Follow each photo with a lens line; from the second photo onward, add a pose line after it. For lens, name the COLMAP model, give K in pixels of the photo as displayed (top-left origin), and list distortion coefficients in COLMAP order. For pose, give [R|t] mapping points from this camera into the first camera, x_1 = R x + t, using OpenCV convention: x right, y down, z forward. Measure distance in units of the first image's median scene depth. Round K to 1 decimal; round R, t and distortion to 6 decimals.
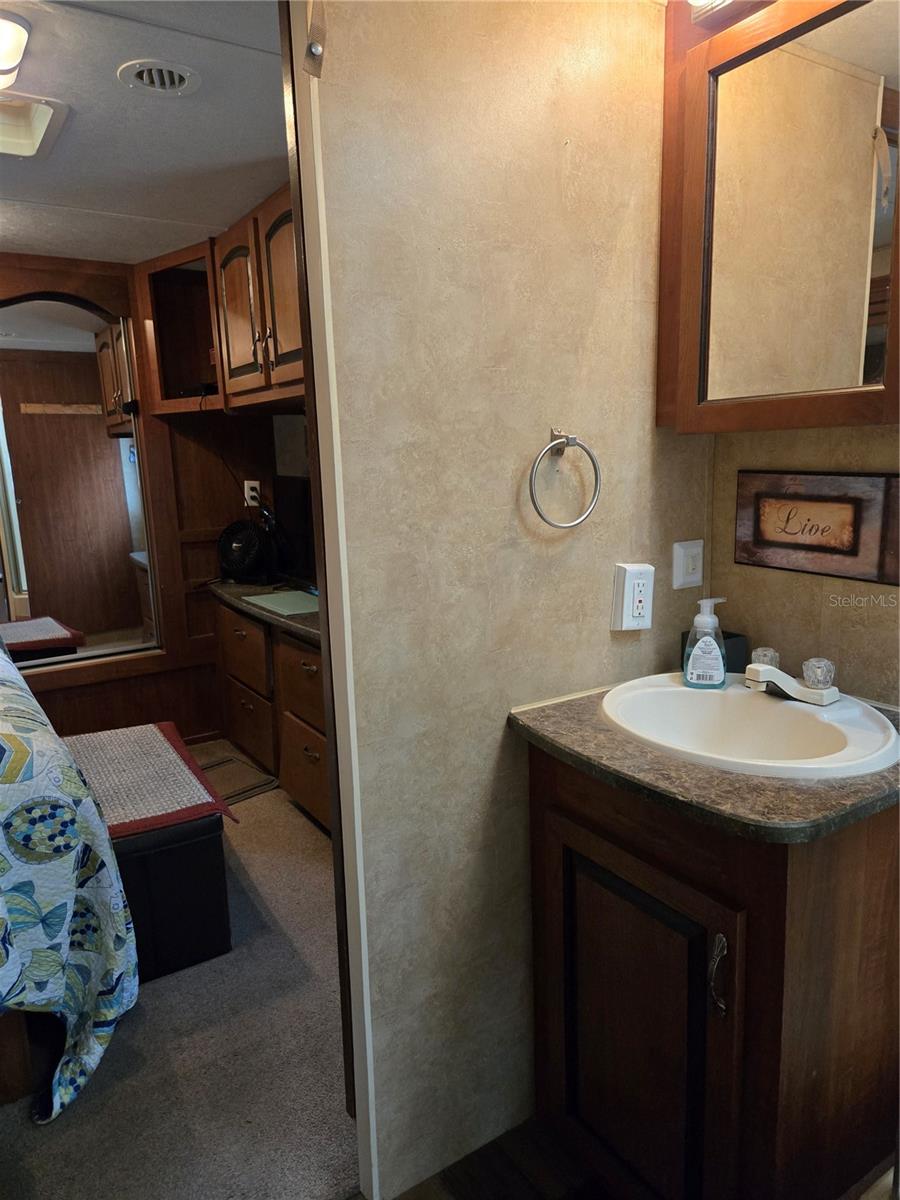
lens RADIAL K [[783.4, 0, 450.0], [0, 783.4, 600.0], [0, 0, 1]] dist [0.080835, -0.071245]
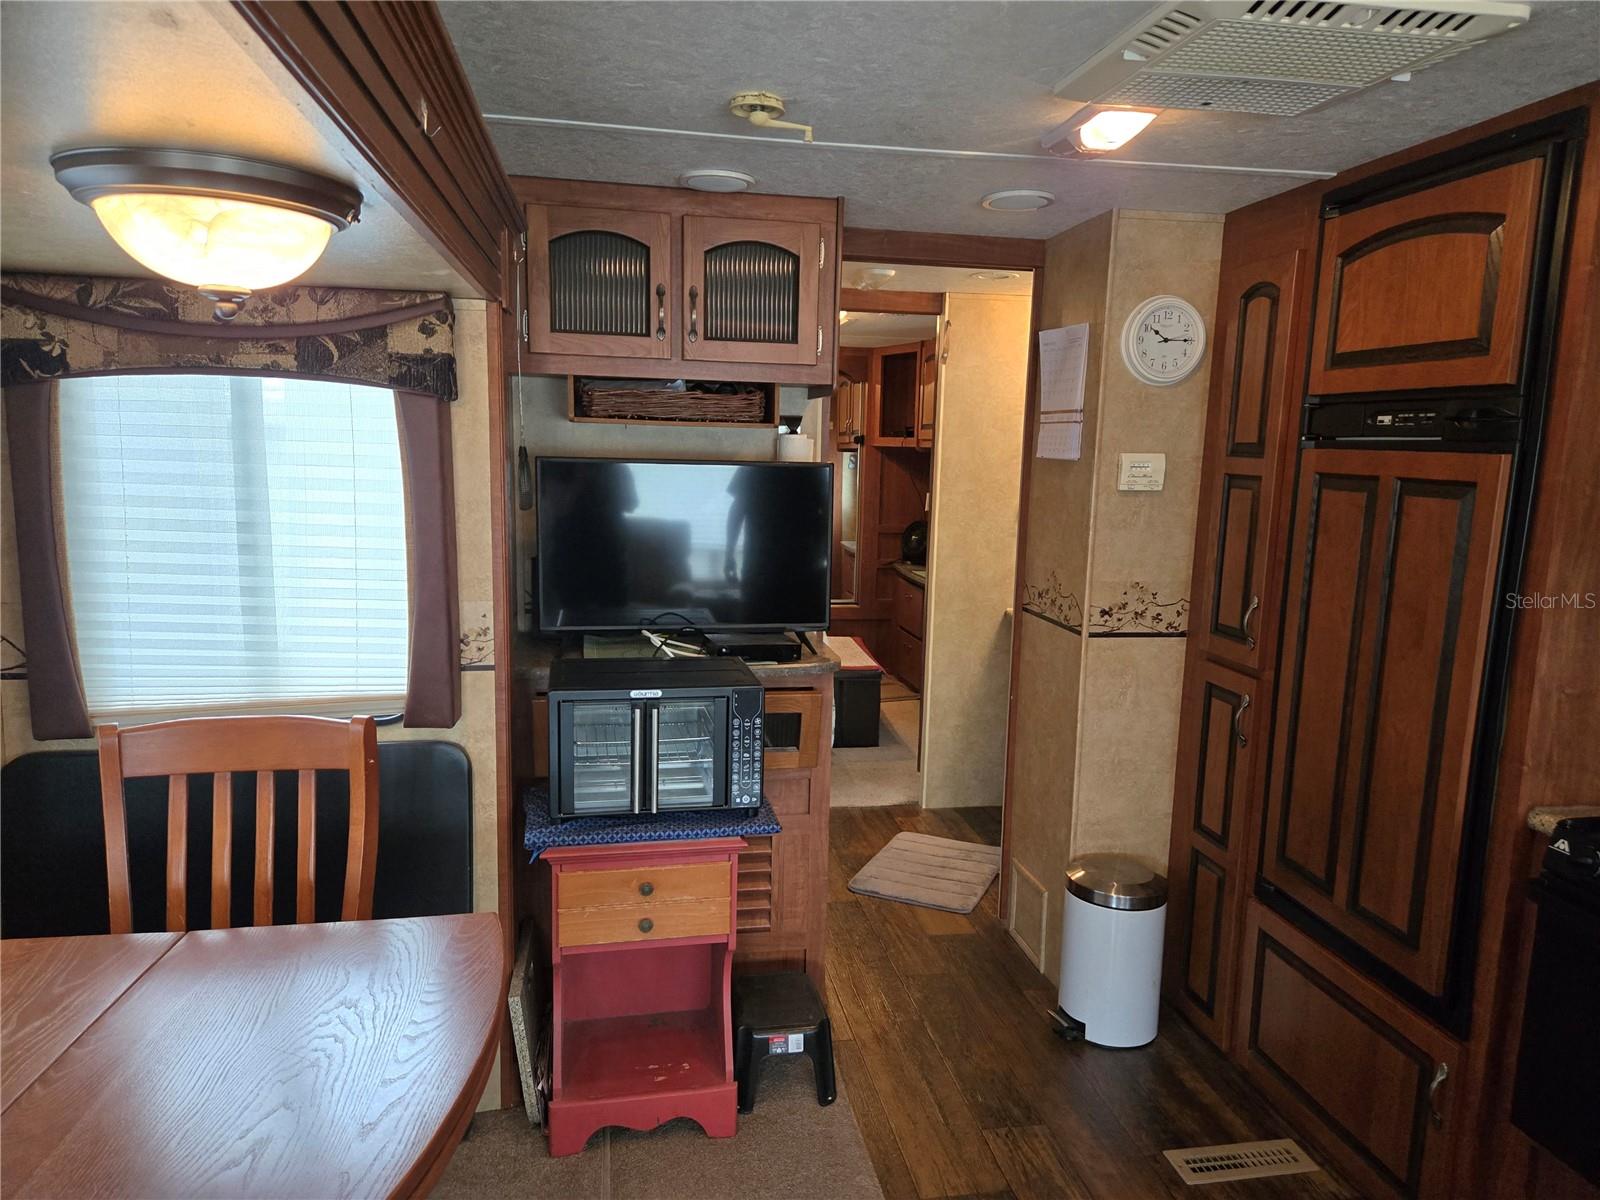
lens RADIAL K [[1044.5, 0, 800.0], [0, 1044.5, 600.0], [0, 0, 1]] dist [0.080835, -0.071245]
pose [[0.914904, 0.108039, -0.388945, 0.309481], [-0.122331, 0.992416, -0.012086, 0.098947], [0.384690, 0.058637, 0.921182, -0.881655]]
